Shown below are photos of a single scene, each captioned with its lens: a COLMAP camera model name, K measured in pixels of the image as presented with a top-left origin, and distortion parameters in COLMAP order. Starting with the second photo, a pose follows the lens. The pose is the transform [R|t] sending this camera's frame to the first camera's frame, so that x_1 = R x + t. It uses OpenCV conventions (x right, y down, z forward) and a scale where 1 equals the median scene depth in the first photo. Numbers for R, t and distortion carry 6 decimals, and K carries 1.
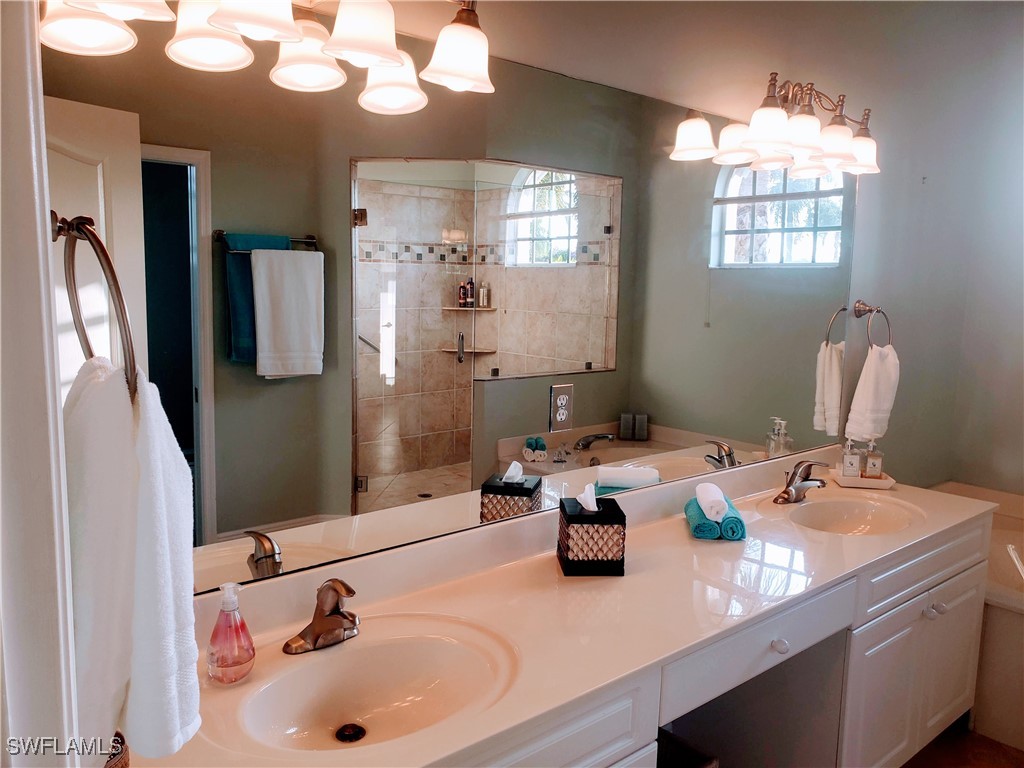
lens RADIAL K [[782.1, 0, 592.4], [0, 782.1, 385.3], [0, 0, 1]] dist [-0.011380, -0.003906]
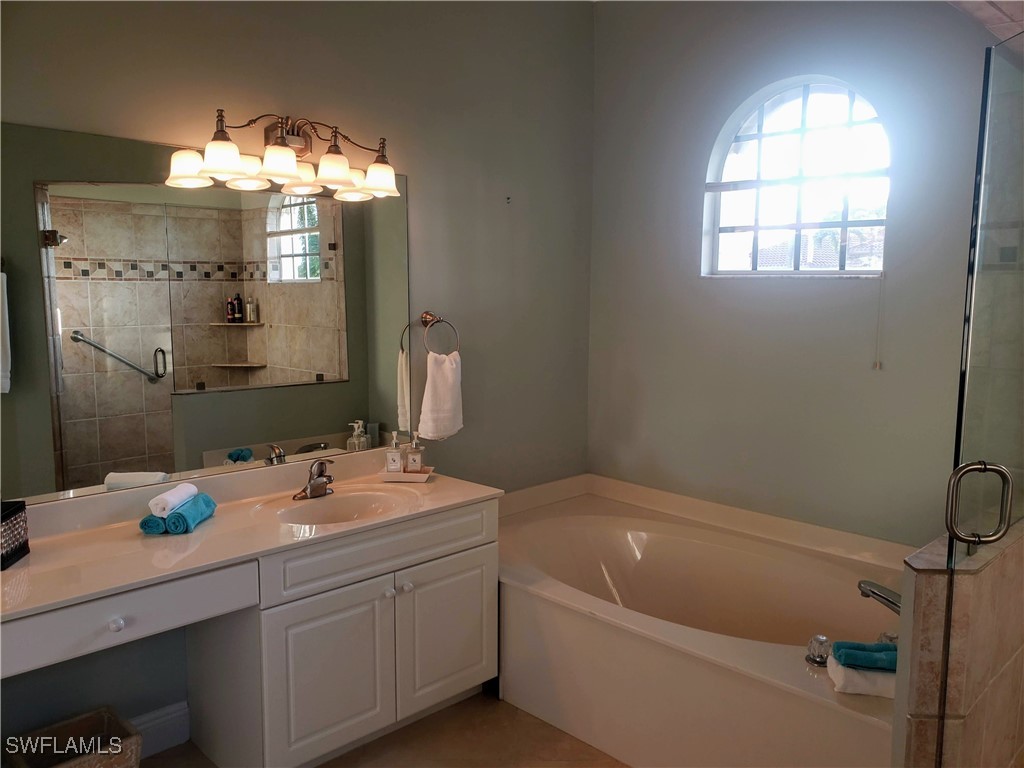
lens RADIAL K [[761.3, 0, 512.0], [0, 761.3, 384.0], [0, 0, 1]] dist [0.022359, -0.002816]
pose [[0.996580, -0.031009, 0.076598, 0.137959], [0.031974, 0.999424, -0.011411, 0.003514], [-0.076200, 0.013821, 0.996997, -0.027108]]
